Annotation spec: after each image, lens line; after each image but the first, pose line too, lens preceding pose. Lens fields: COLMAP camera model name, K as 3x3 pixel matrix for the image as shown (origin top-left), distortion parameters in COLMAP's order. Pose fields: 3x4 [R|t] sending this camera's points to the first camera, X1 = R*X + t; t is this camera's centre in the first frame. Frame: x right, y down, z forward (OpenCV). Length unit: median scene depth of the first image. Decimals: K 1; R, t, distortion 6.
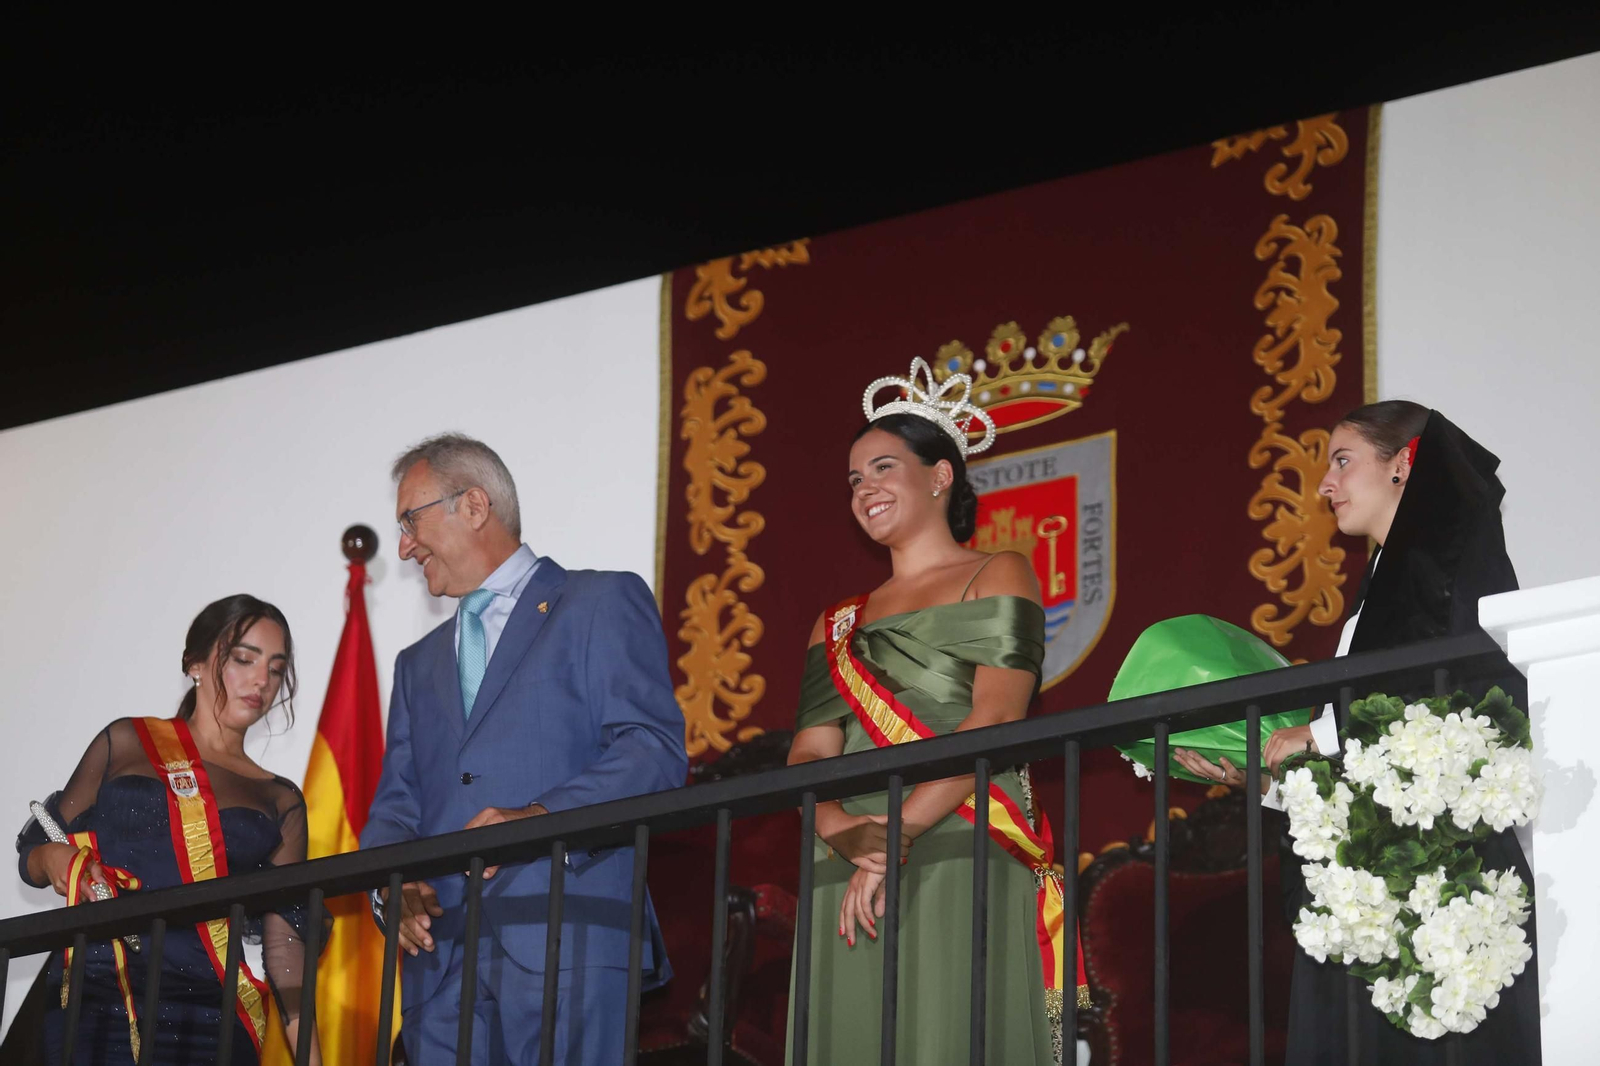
lens RADIAL K [[6067.7, 0, 800.0], [0, 6067.7, 533.0], [0, 0, 1]] dist [0.105032, 6.532010]
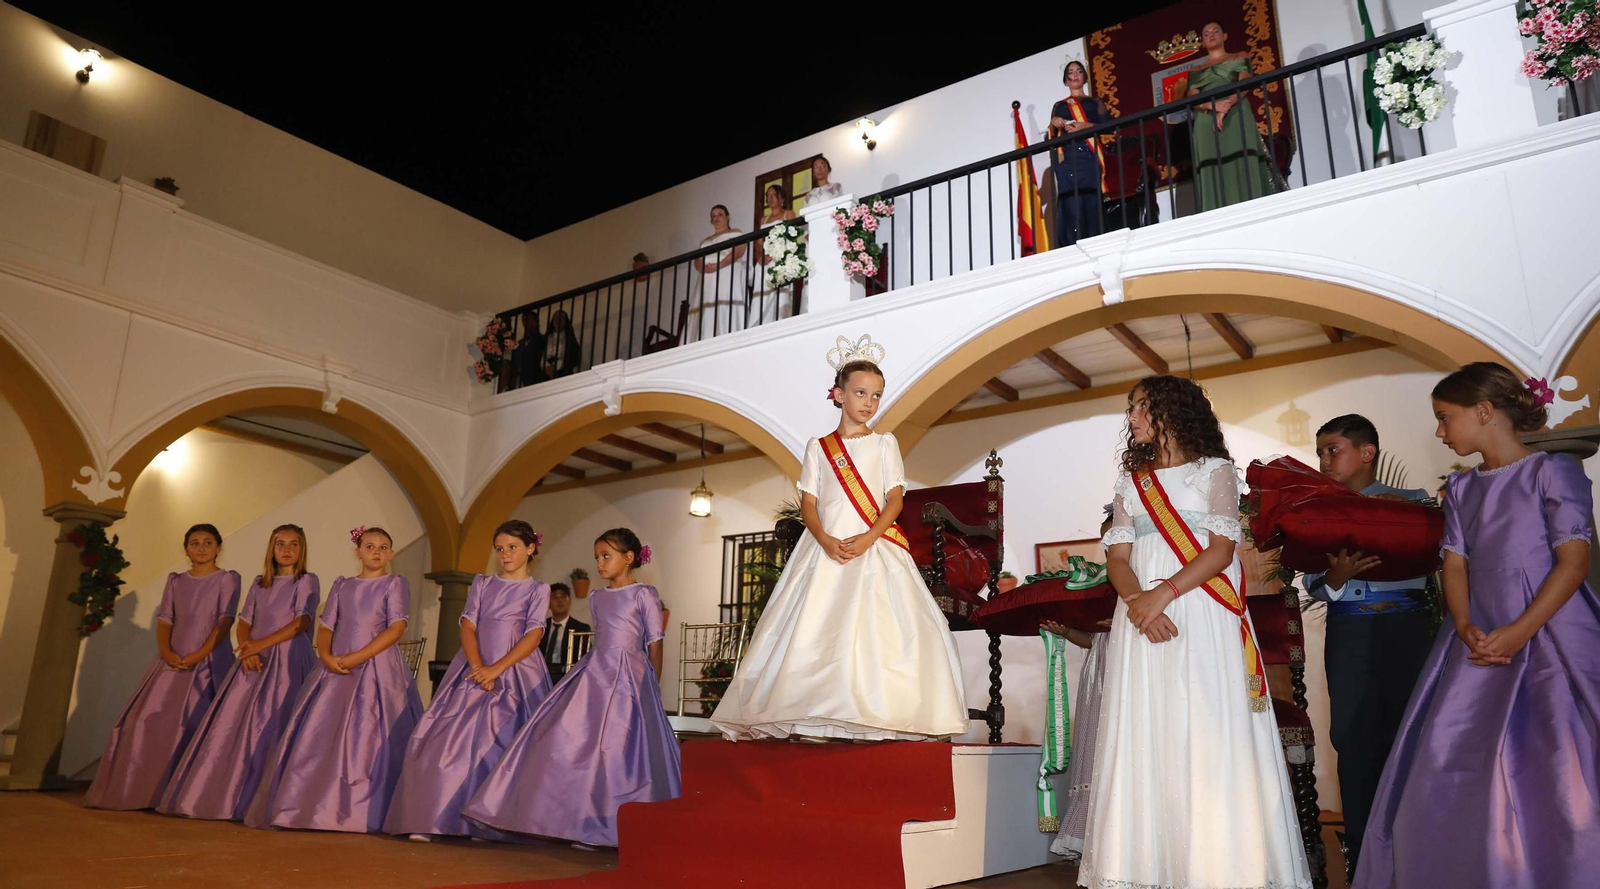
lens RADIAL K [[1093.3, 0, 800.0], [0, 1093.3, 444.5], [0, 0, 1]] dist [-0.051643, 0.003142]
pose [[0.992038, -0.044073, -0.117977, -0.151080], [0.064355, 0.982628, 0.174068, 0.098854], [0.108256, -0.180275, 0.977641, 0.198127]]
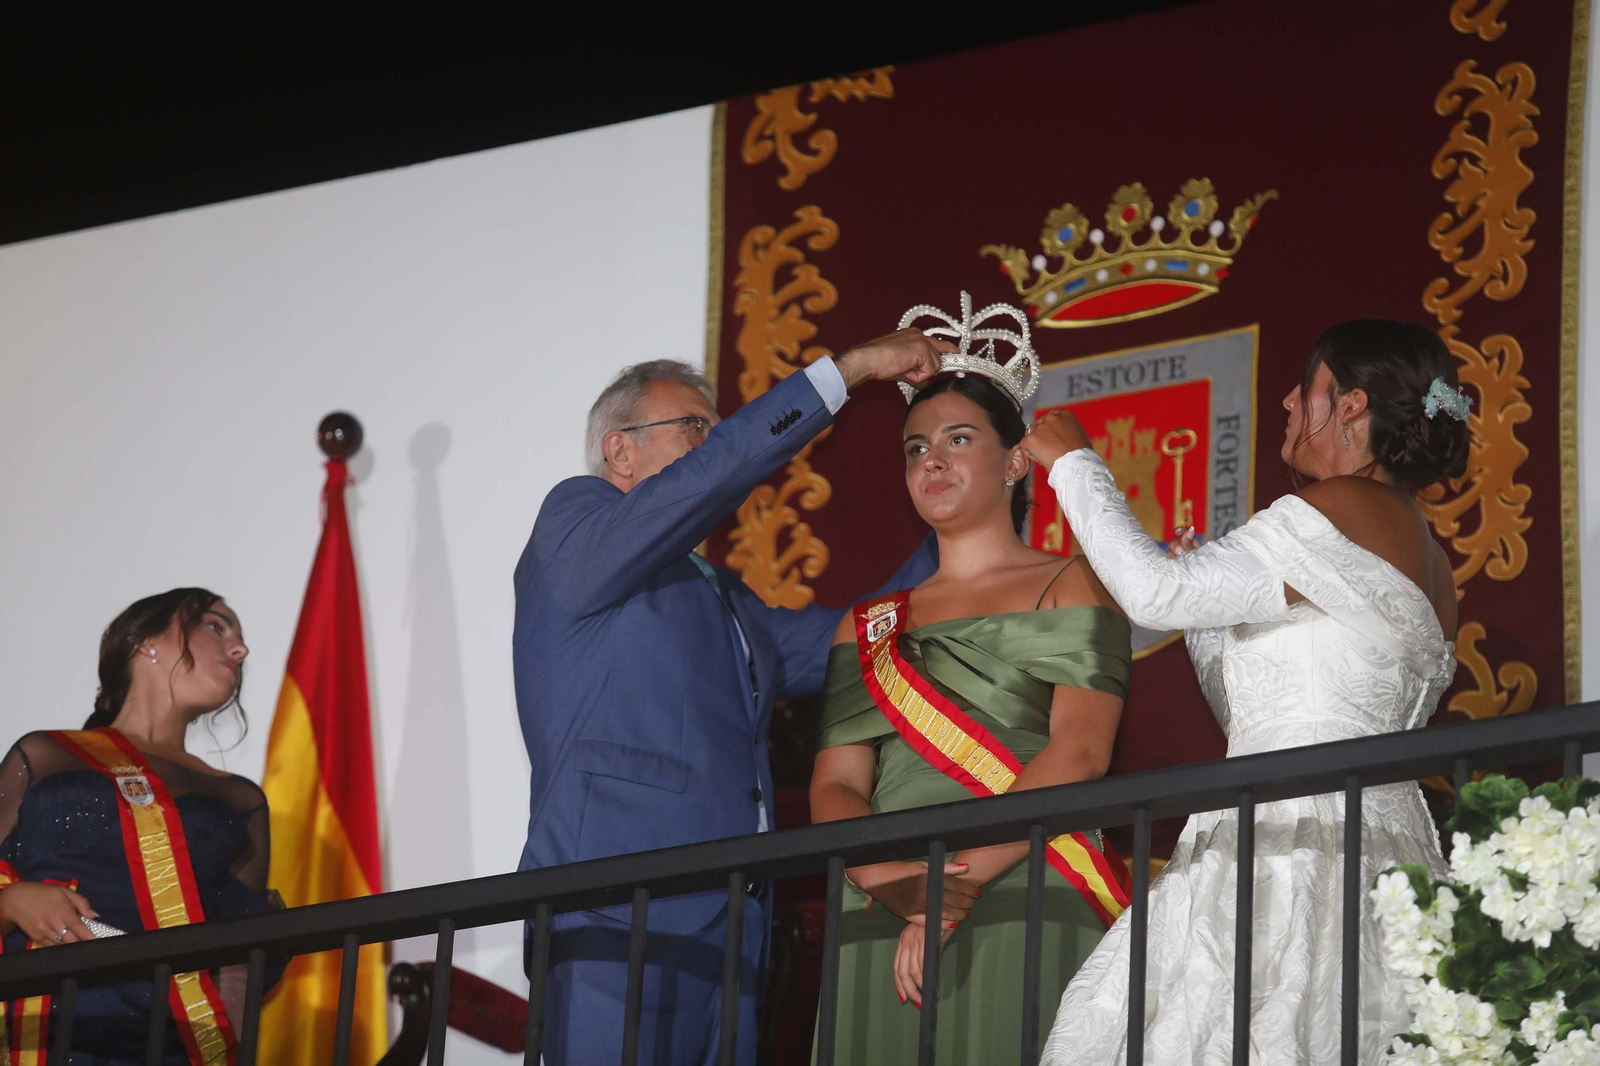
lens RADIAL K [[8295.8, 0, 847.4], [0, 8295.8, 528.2], [0, 0, 1]] dist [1.112570, -9.339734]
pose [[0.999623, 0.009229, -0.025860, 0.025849], [-0.007543, 0.997886, 0.064548, -0.061446], [0.026401, -0.064329, 0.997579, -0.121118]]
